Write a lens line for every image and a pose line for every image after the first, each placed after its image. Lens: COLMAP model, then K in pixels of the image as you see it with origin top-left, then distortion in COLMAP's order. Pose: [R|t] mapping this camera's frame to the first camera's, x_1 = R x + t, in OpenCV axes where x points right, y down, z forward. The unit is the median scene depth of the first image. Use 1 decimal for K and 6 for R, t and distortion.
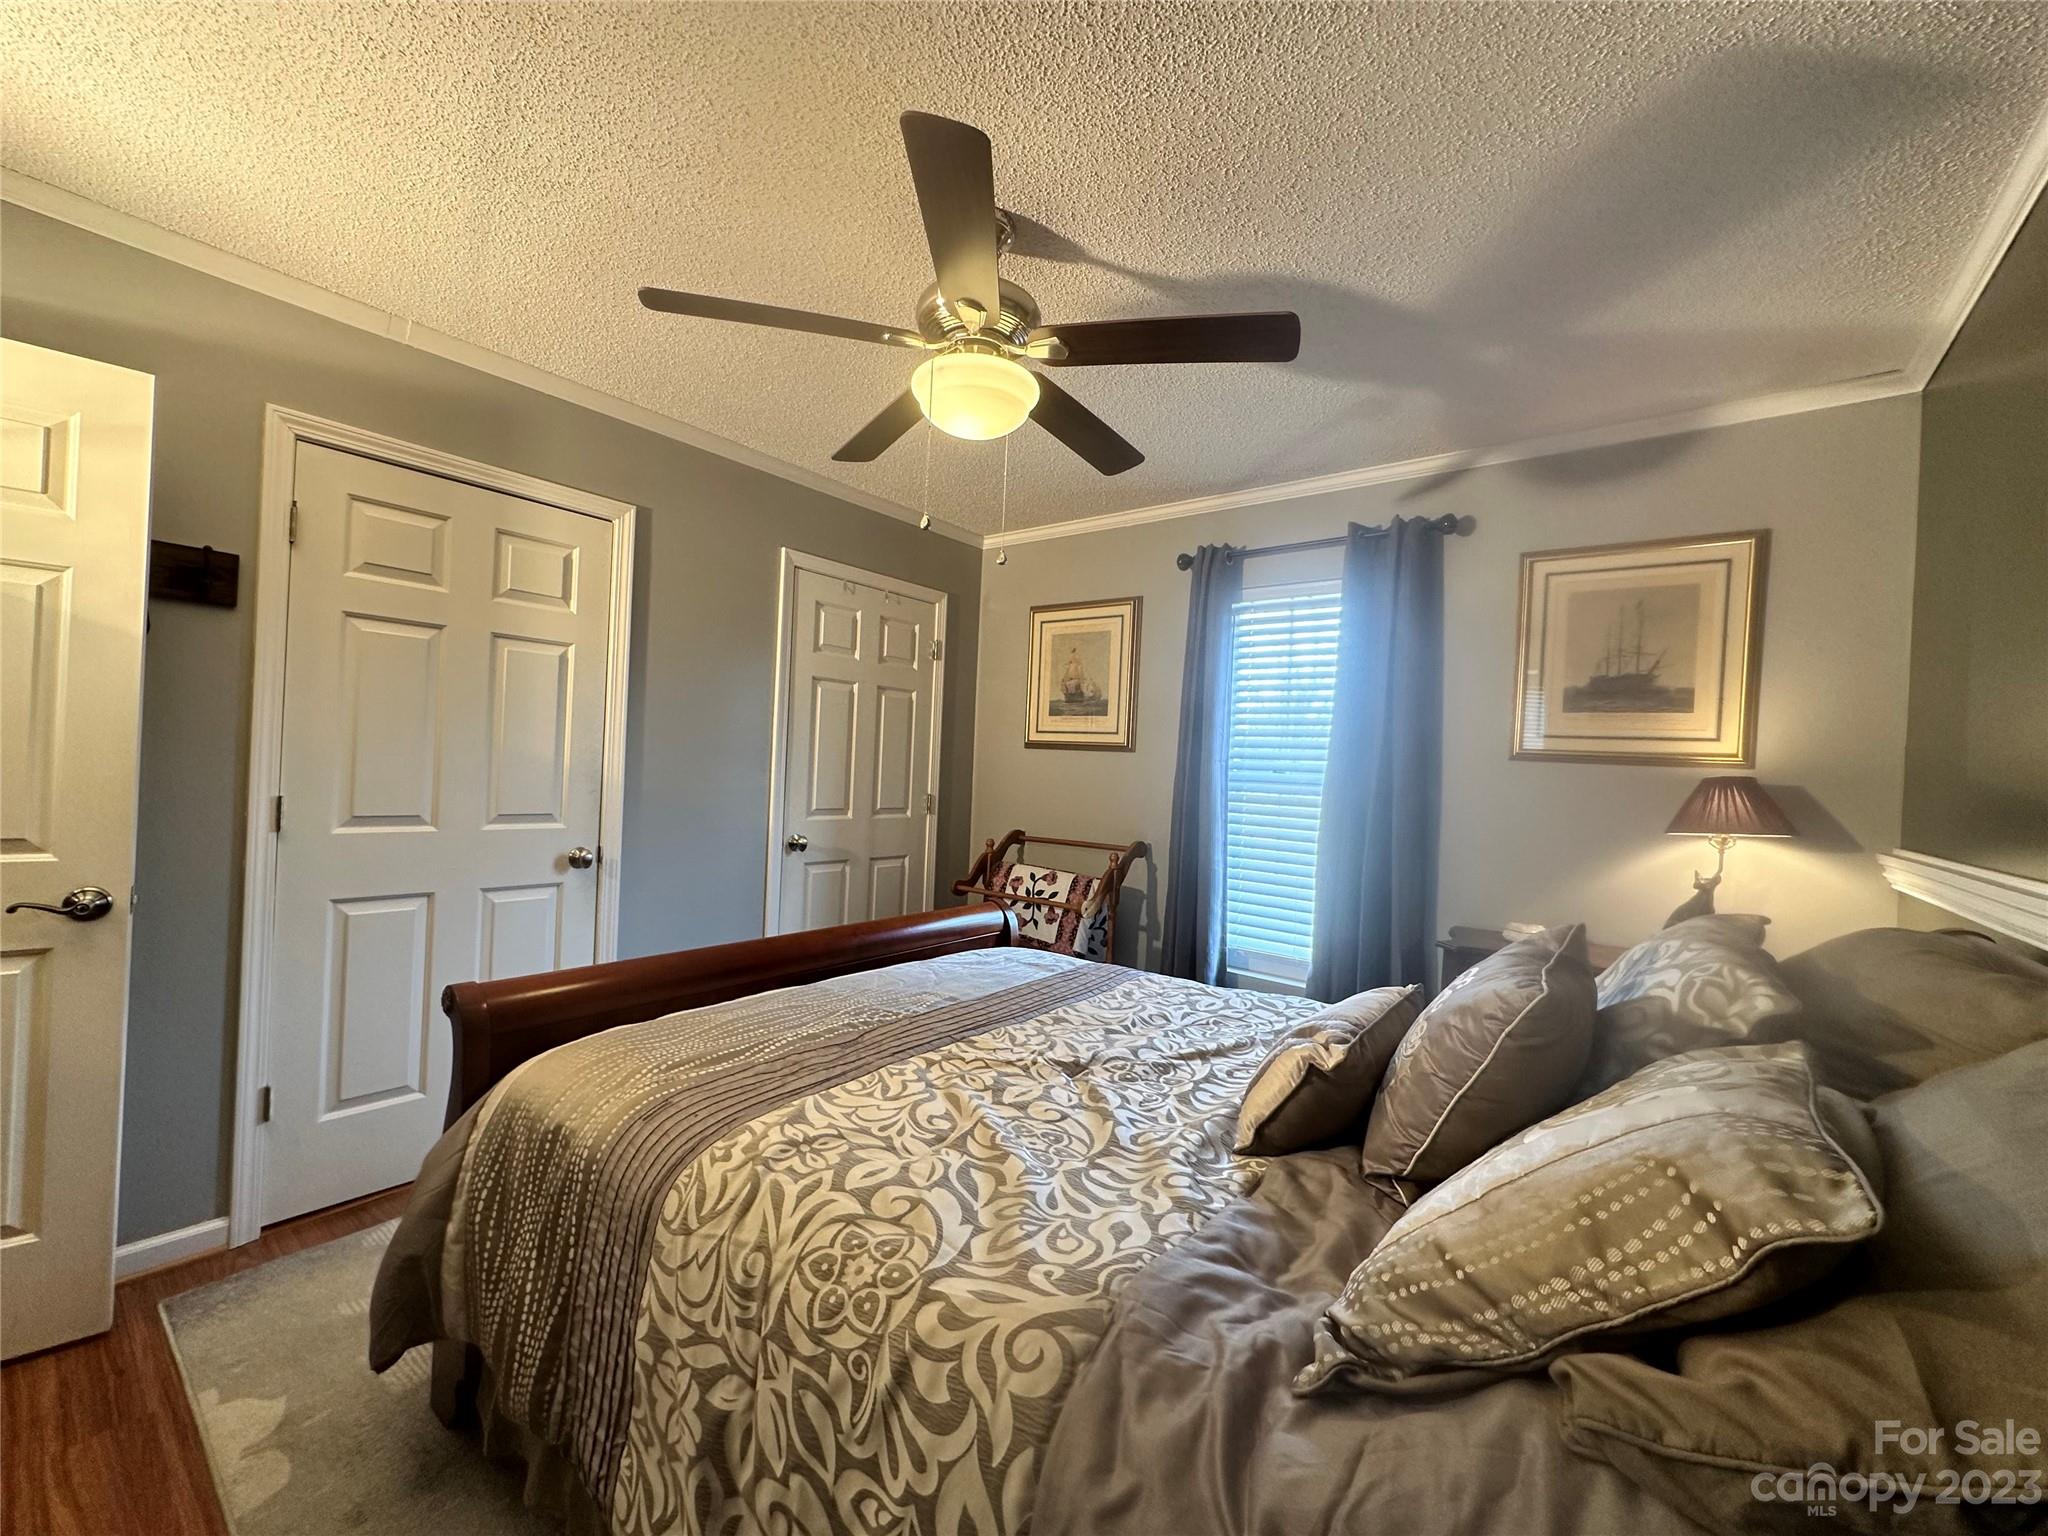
lens RADIAL K [[808.9, 0, 1024.0], [0, 808.9, 768.0], [0, 0, 1]] dist [0.000754, 0.000168]
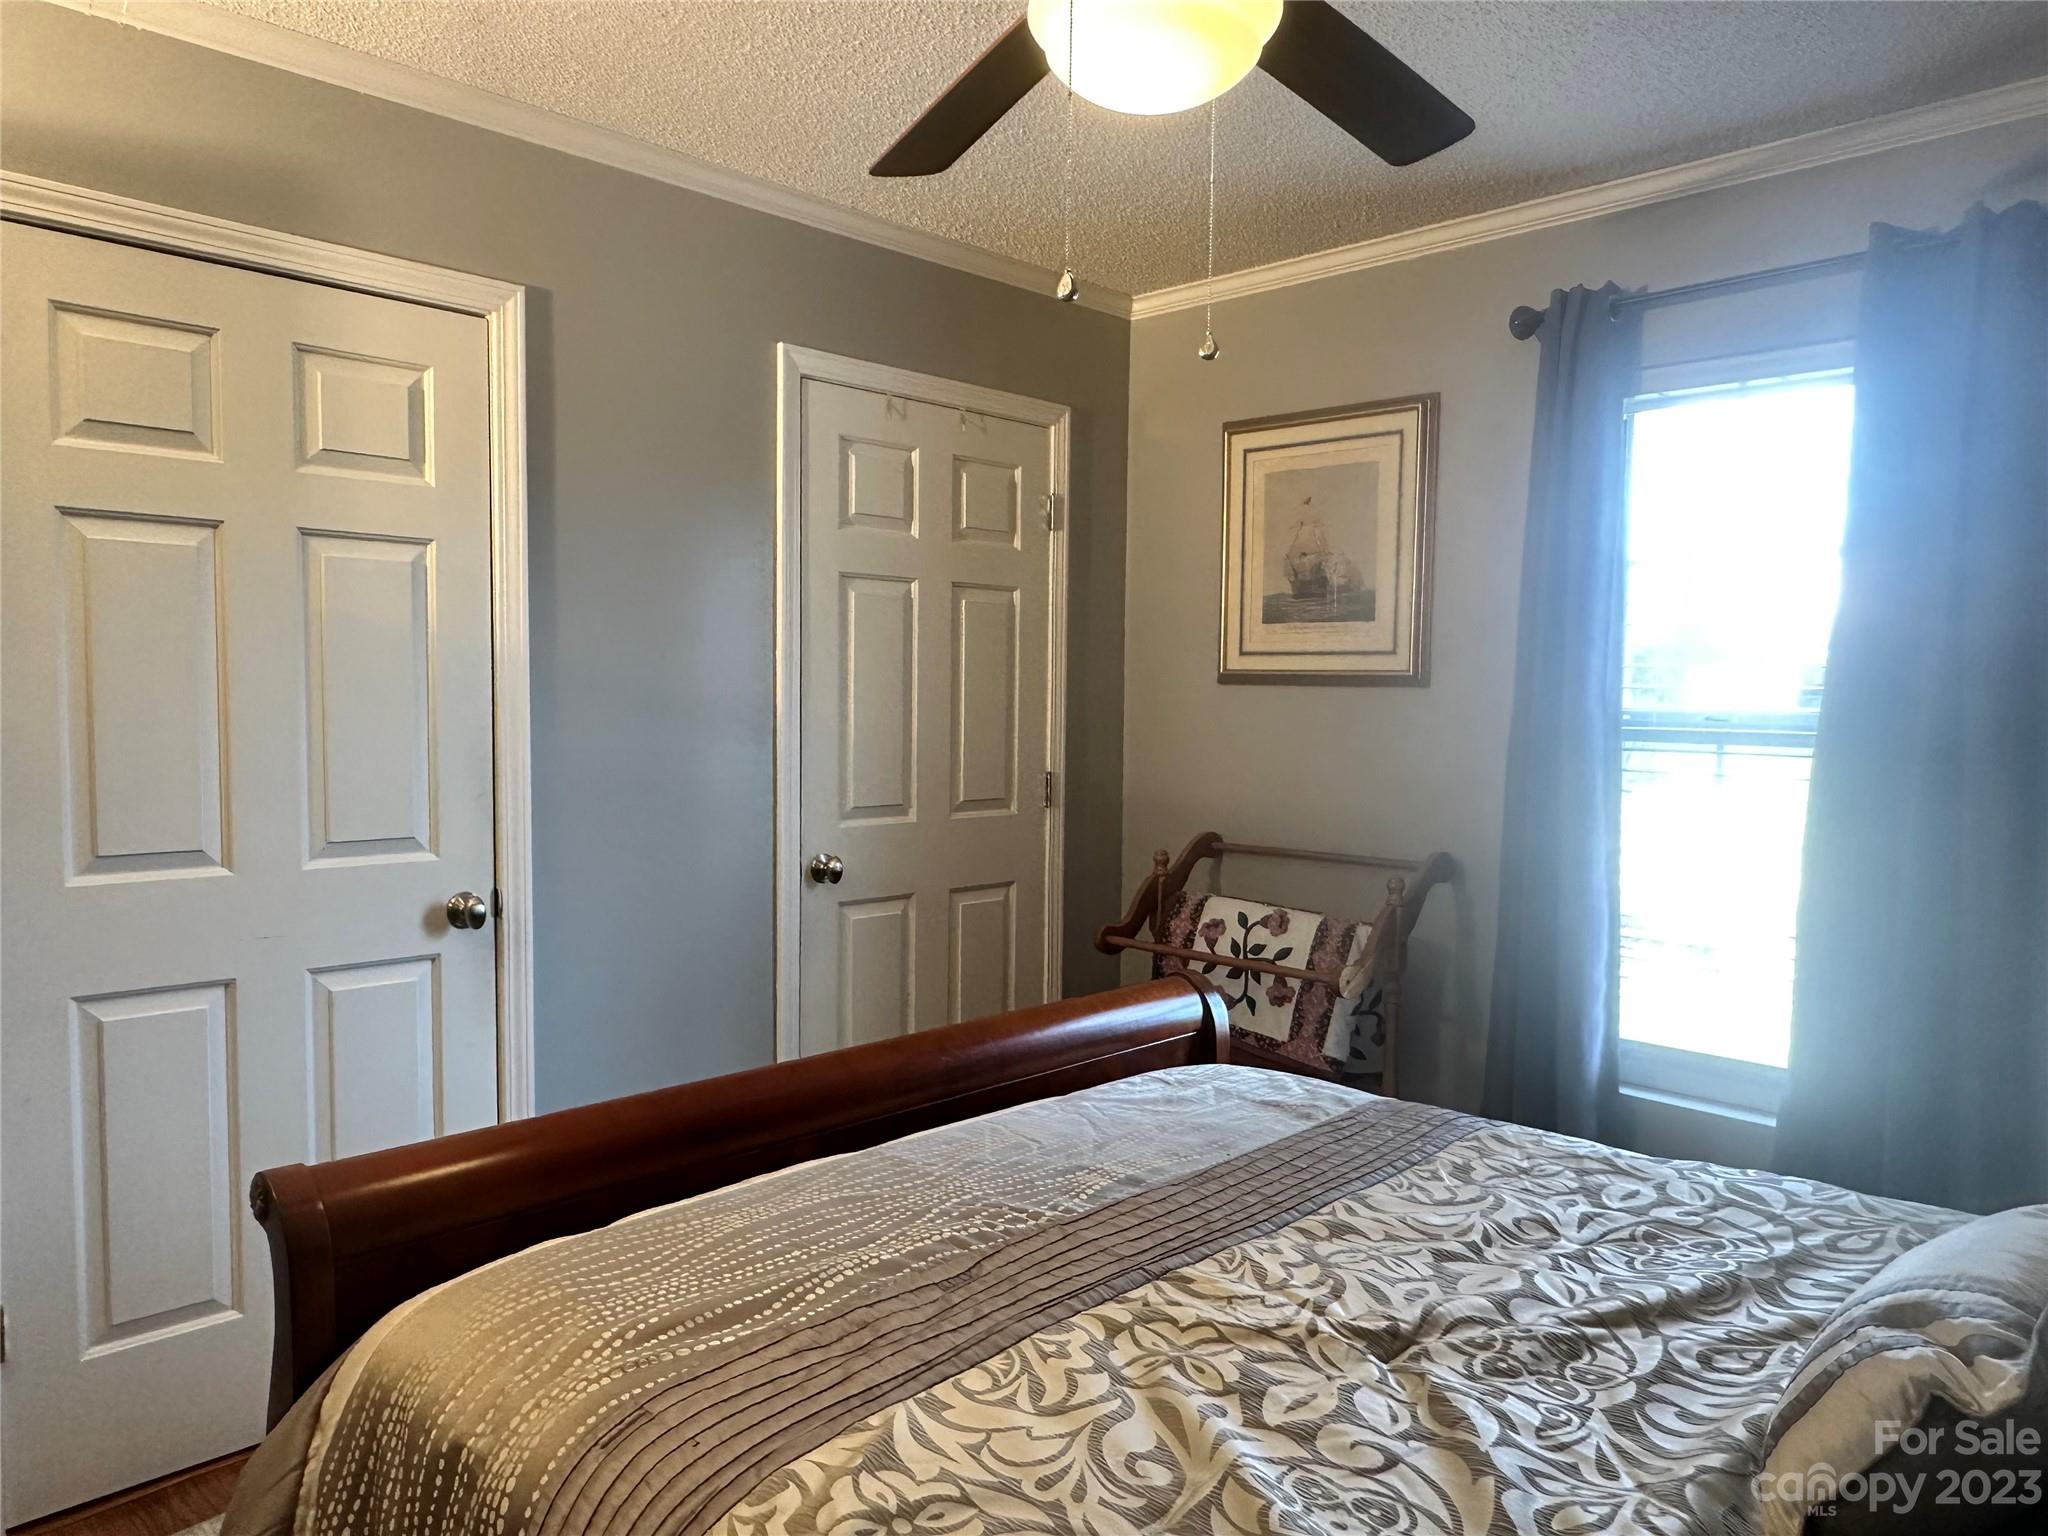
lens RADIAL K [[1373.1, 0, 1015.9], [0, 1373.1, 774.7], [0, 0, 1]] dist [0.000604, -0.002132]
pose [[0.992790, -0.024703, -0.117296, -0.051495], [0.031832, 0.997733, 0.059300, -0.041906], [0.115565, -0.062606, 0.991325, 0.099826]]
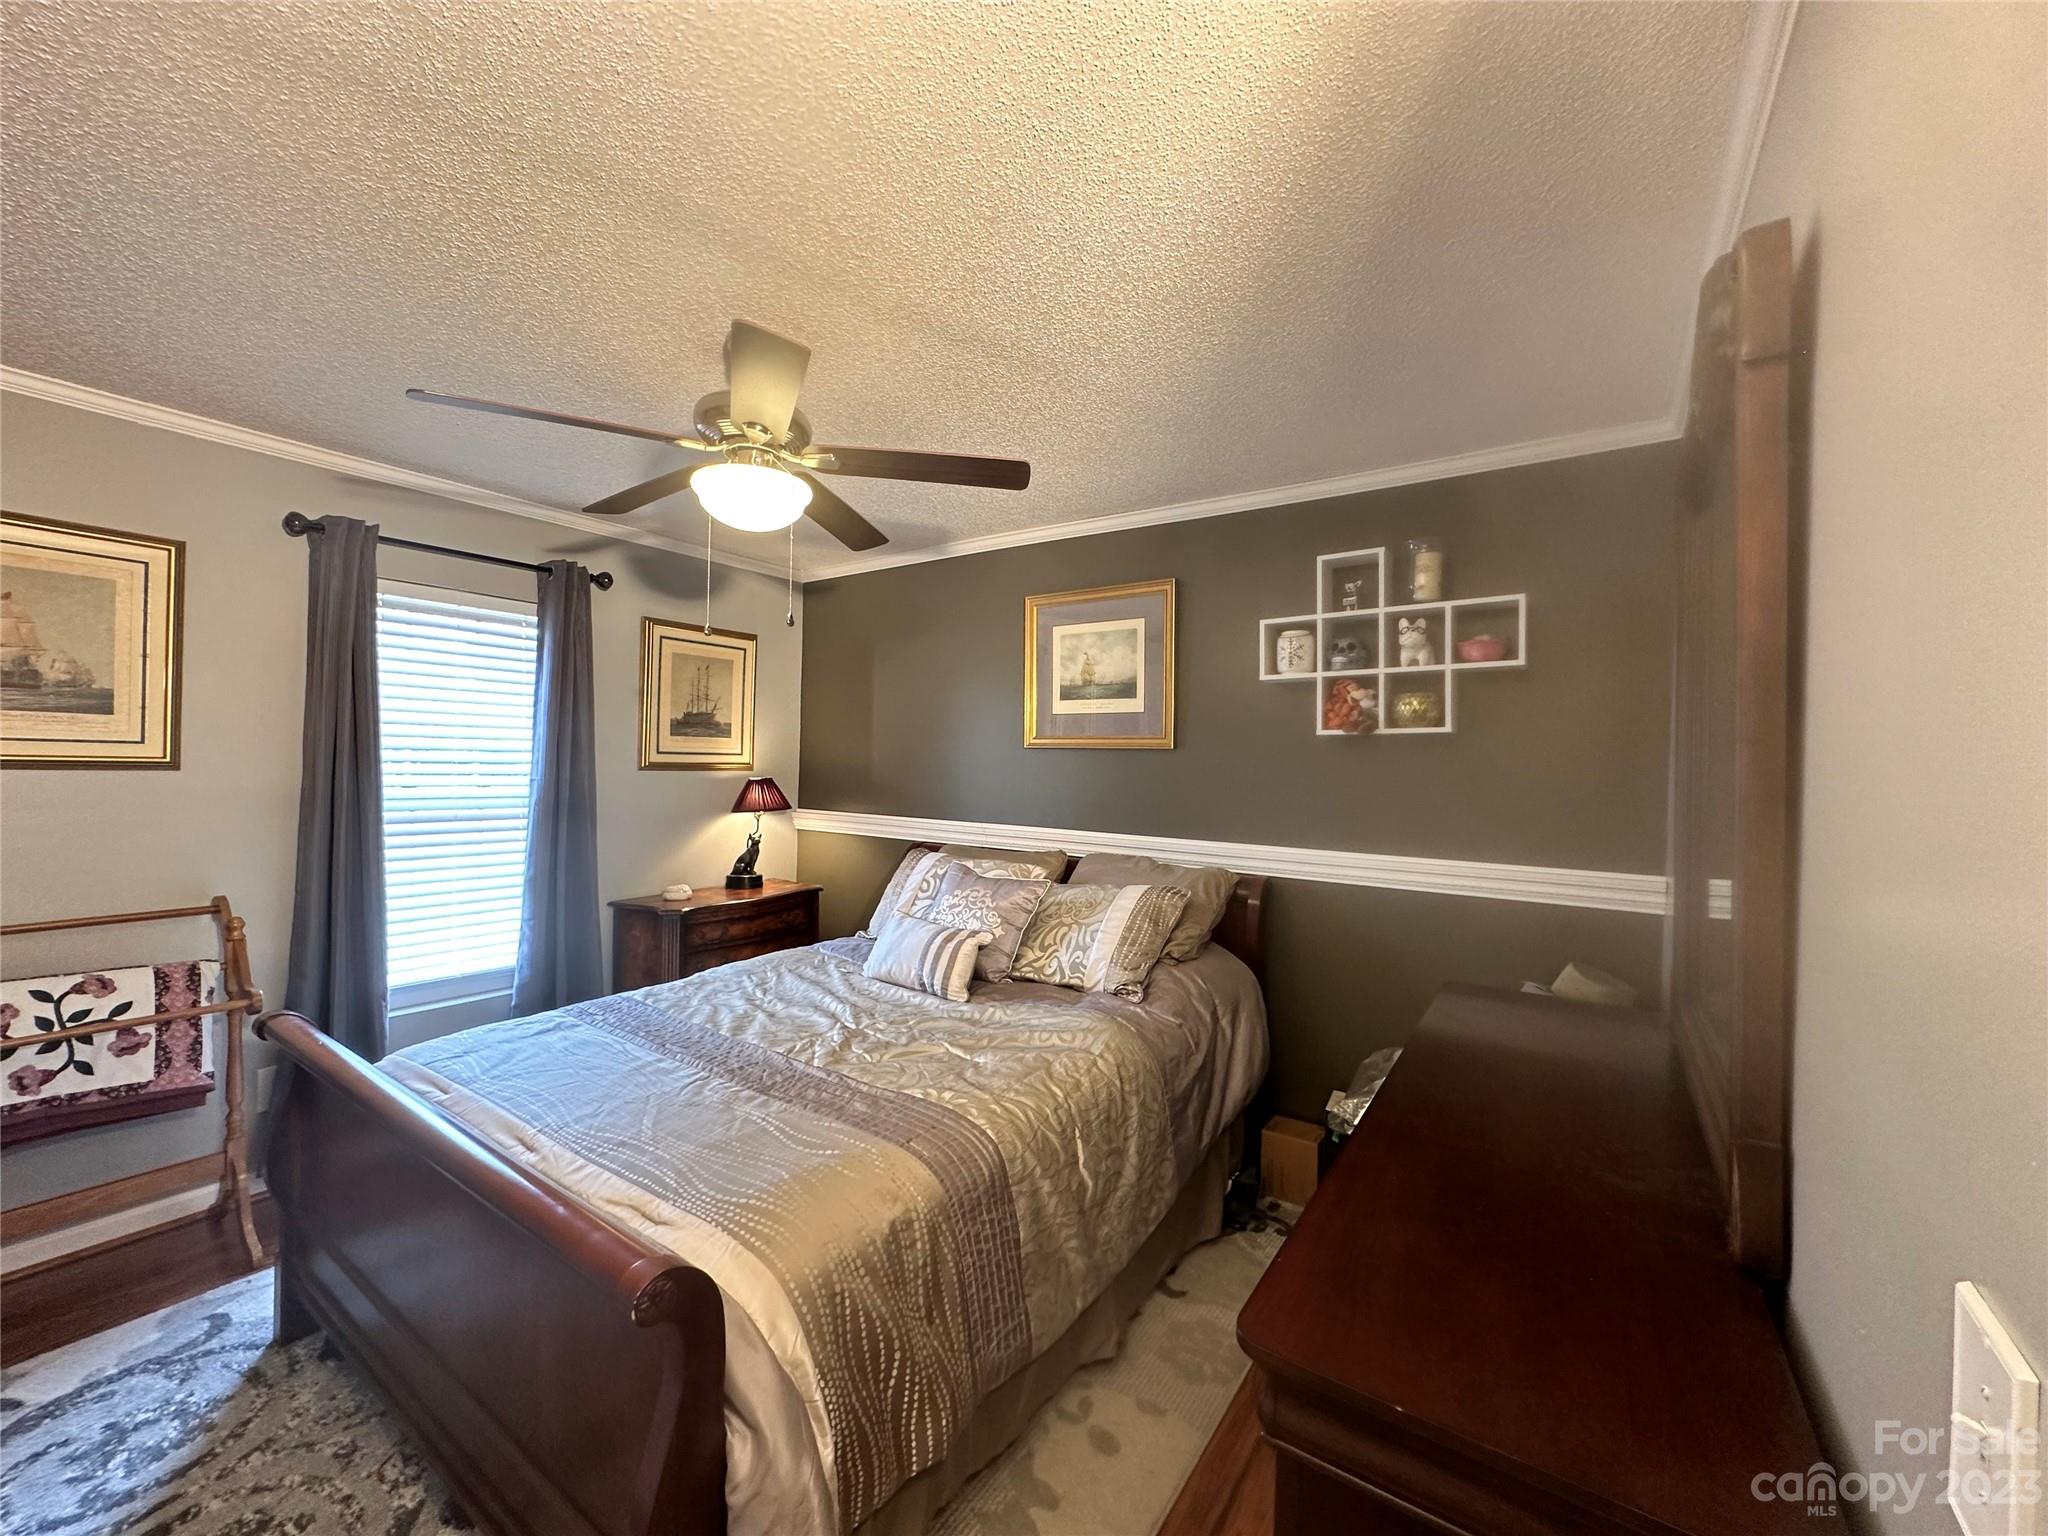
lens RADIAL K [[808.9, 0, 1024.0], [0, 808.9, 768.0], [0, 0, 1]] dist [0.000754, 0.000168]
pose [[-0.066807, -0.014462, 0.997661, -0.997583], [0.034008, 0.999281, 0.016763, -0.017112], [-0.997186, 0.035048, -0.066267, 0.586855]]
